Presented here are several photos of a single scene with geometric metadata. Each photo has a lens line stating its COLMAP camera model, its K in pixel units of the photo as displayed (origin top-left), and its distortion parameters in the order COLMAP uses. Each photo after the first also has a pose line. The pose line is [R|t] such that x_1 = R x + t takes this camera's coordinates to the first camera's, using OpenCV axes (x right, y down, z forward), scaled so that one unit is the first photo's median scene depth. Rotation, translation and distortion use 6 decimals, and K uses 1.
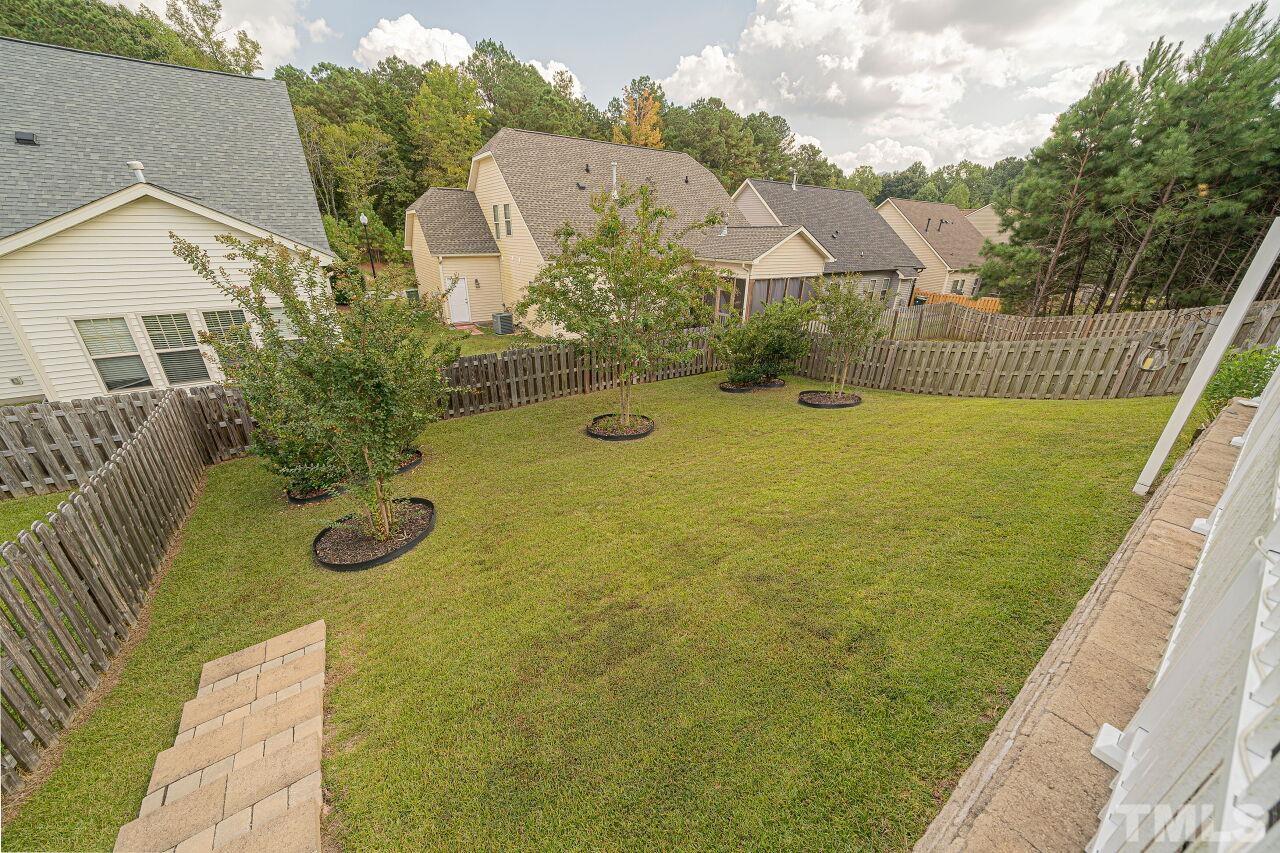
lens RADIAL K [[446.4, 0, 637.1], [0, 446.4, 424.9], [0, 0, 1]] dist [-0.012722, 0.001387]
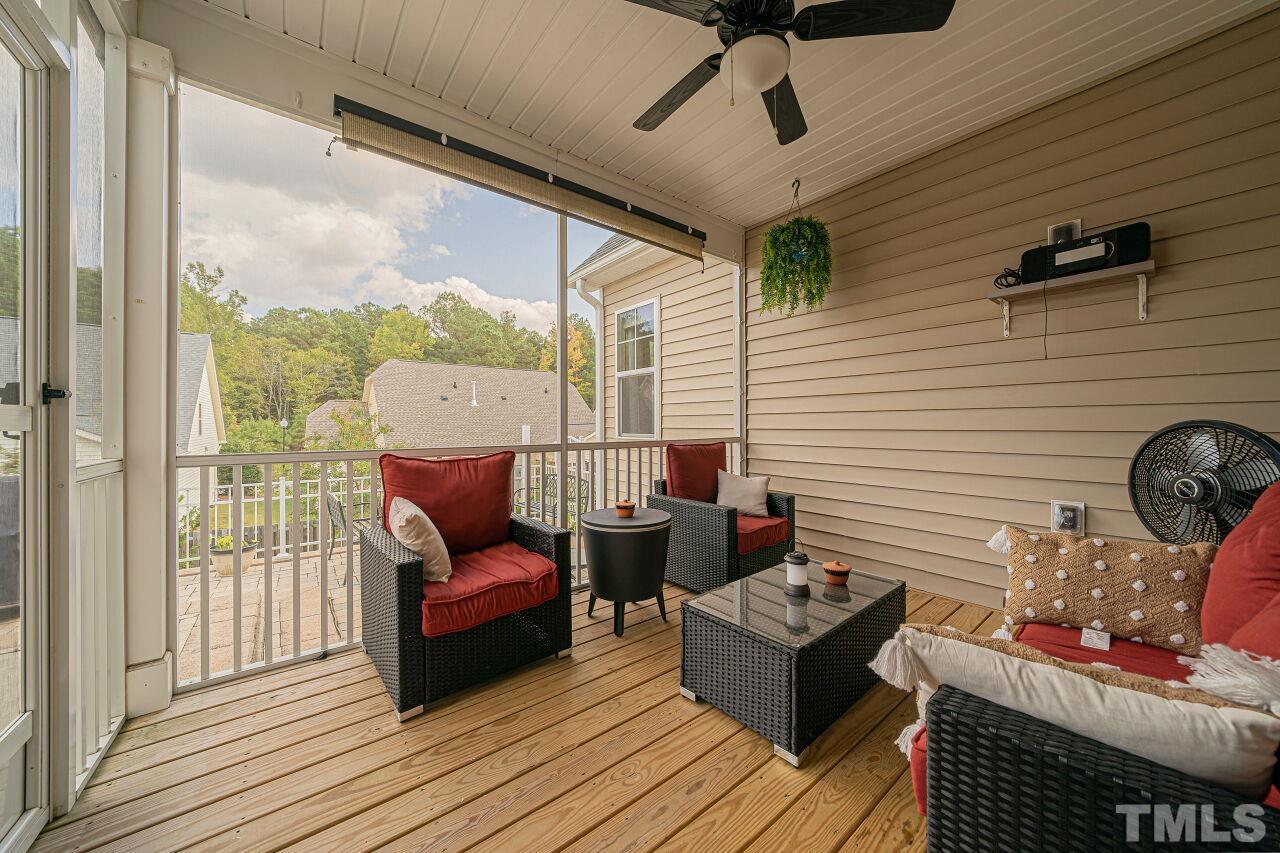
lens RADIAL K [[446.4, 0, 637.1], [0, 446.4, 424.9], [0, 0, 1]] dist [-0.012722, 0.001387]
pose [[0.997679, -0.022409, 0.064299, 0.372761], [0.046103, 0.917232, -0.395676, 0.073757], [-0.050110, 0.397722, 0.916136, -0.188101]]
